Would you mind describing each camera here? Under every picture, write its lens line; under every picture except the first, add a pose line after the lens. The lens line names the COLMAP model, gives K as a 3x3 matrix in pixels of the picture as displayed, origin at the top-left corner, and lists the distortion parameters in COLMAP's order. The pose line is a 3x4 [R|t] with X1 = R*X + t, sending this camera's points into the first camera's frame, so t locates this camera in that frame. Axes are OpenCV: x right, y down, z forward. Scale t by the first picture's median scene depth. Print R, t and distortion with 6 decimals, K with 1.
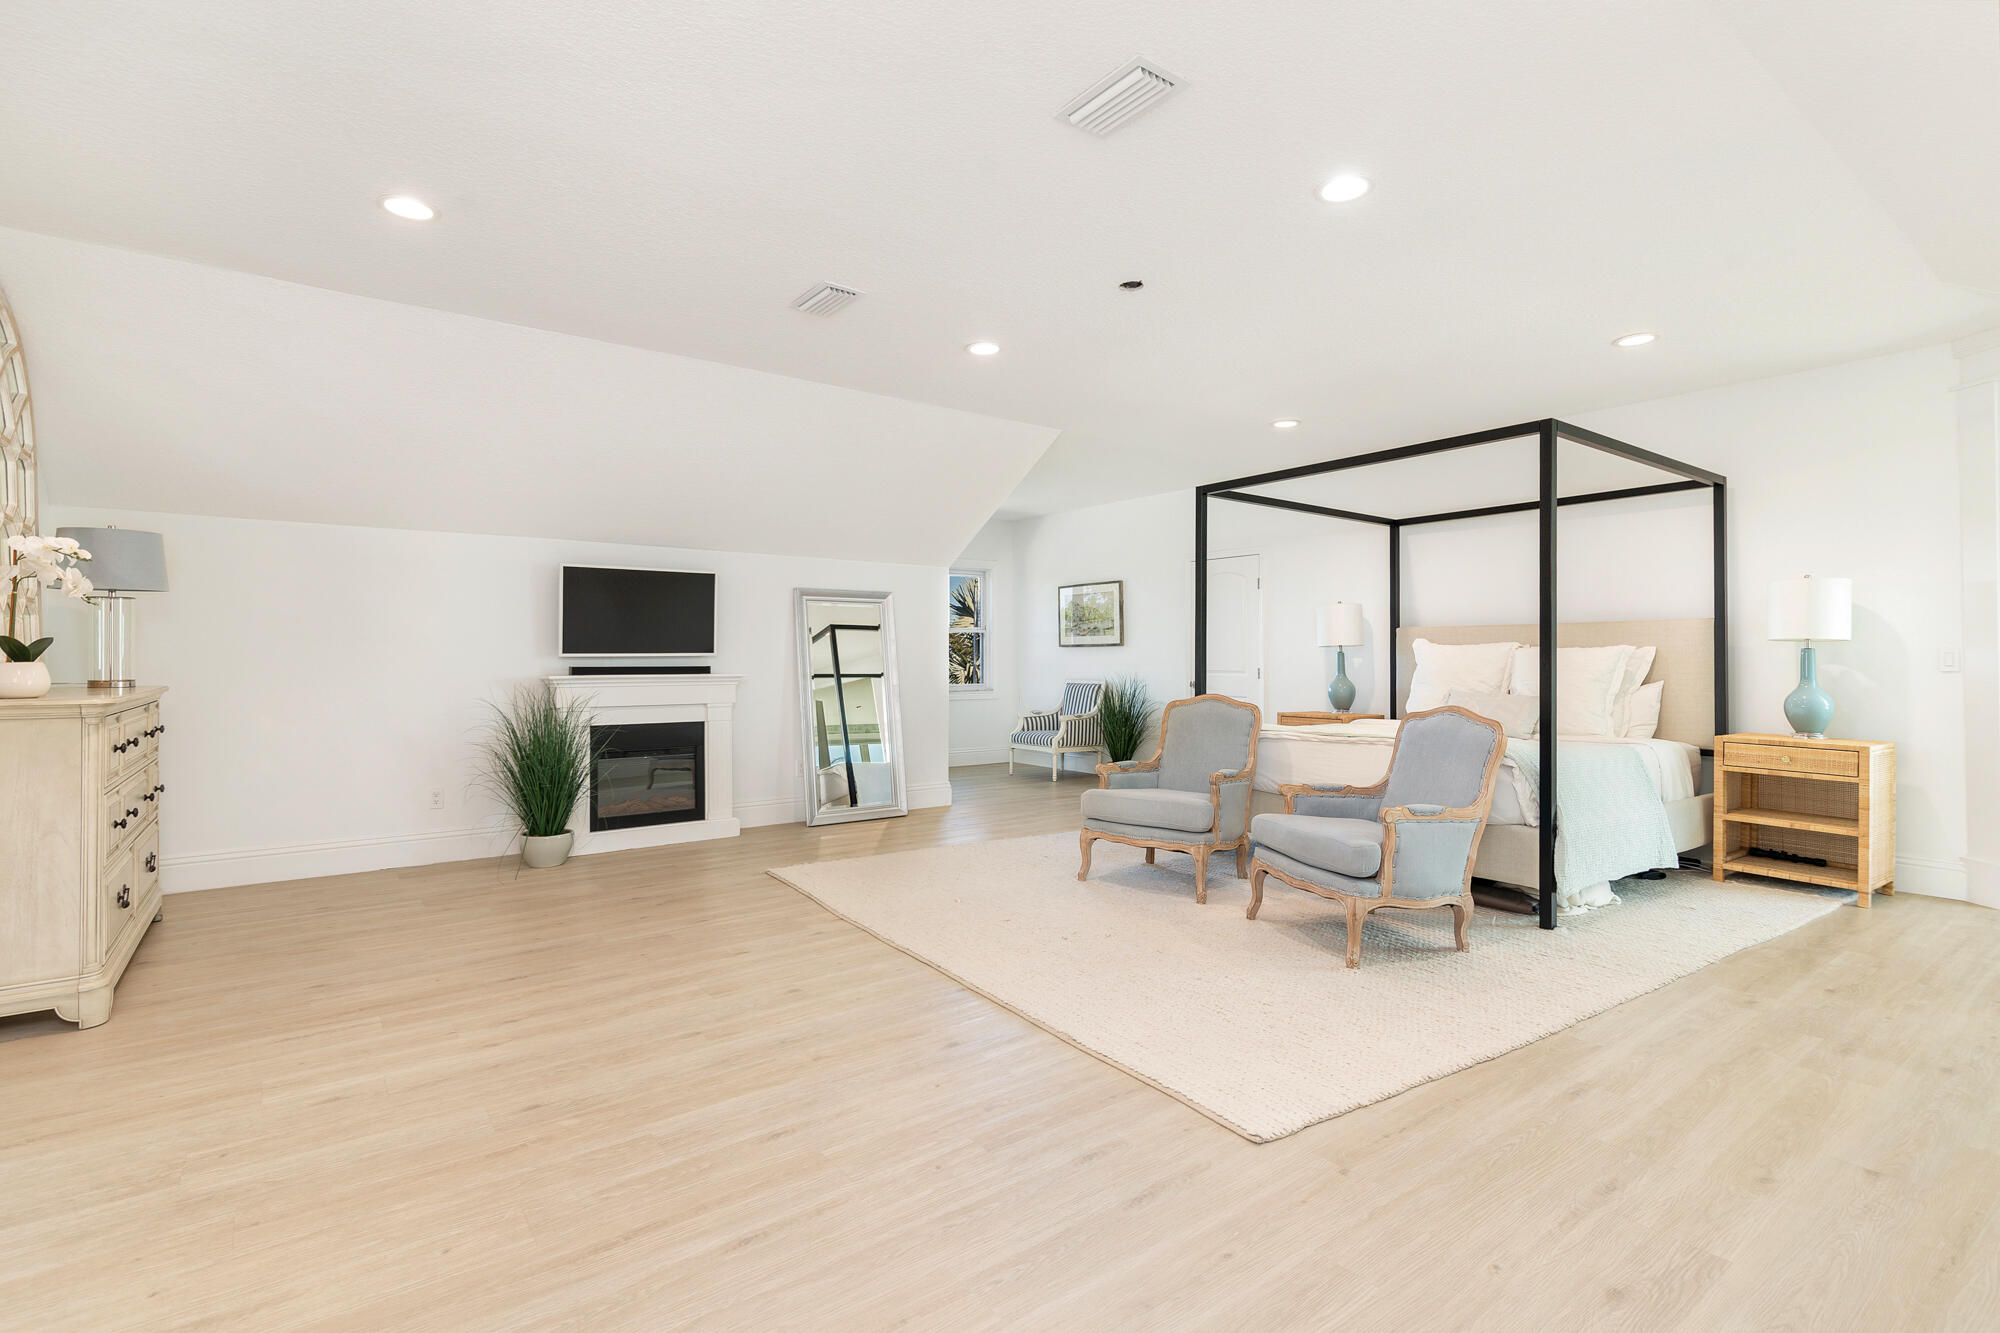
lens RADIAL K [[935.9, 0, 993.5], [0, 935.9, 660.3], [0, 0, 1]] dist [0.001694, 0.000007]
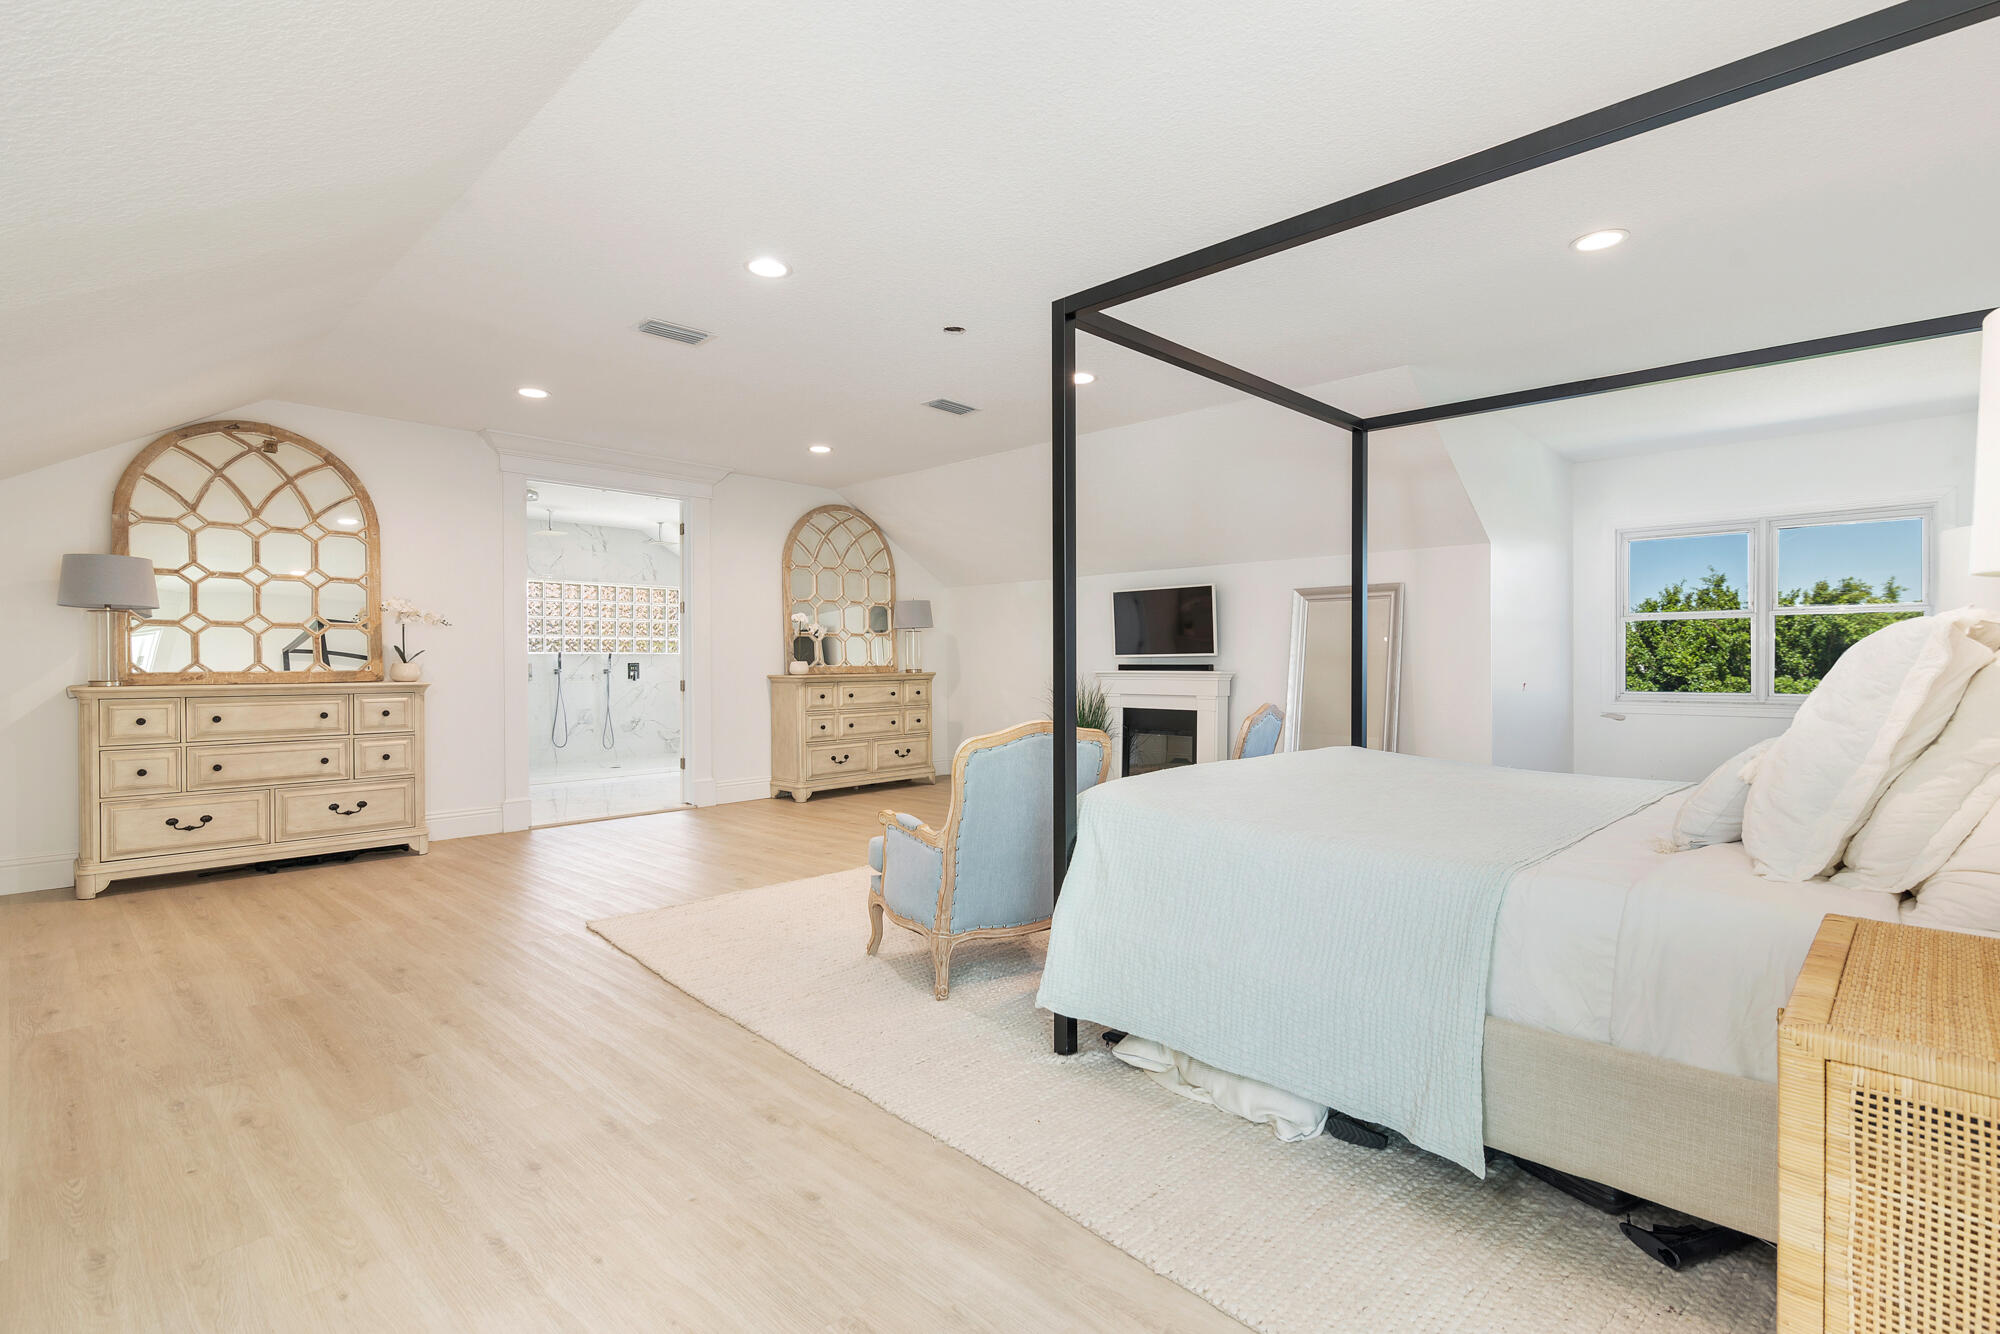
lens RADIAL K [[935.9, 0, 993.5], [0, 935.9, 660.8], [0, 0, 1]] dist [0.001694, 0.000007]
pose [[0.165294, -0.001173, -0.986244, 1.280749], [0.001922, 0.999998, -0.000867, 0.003861], [0.986242, -0.001752, 0.165296, 0.858925]]
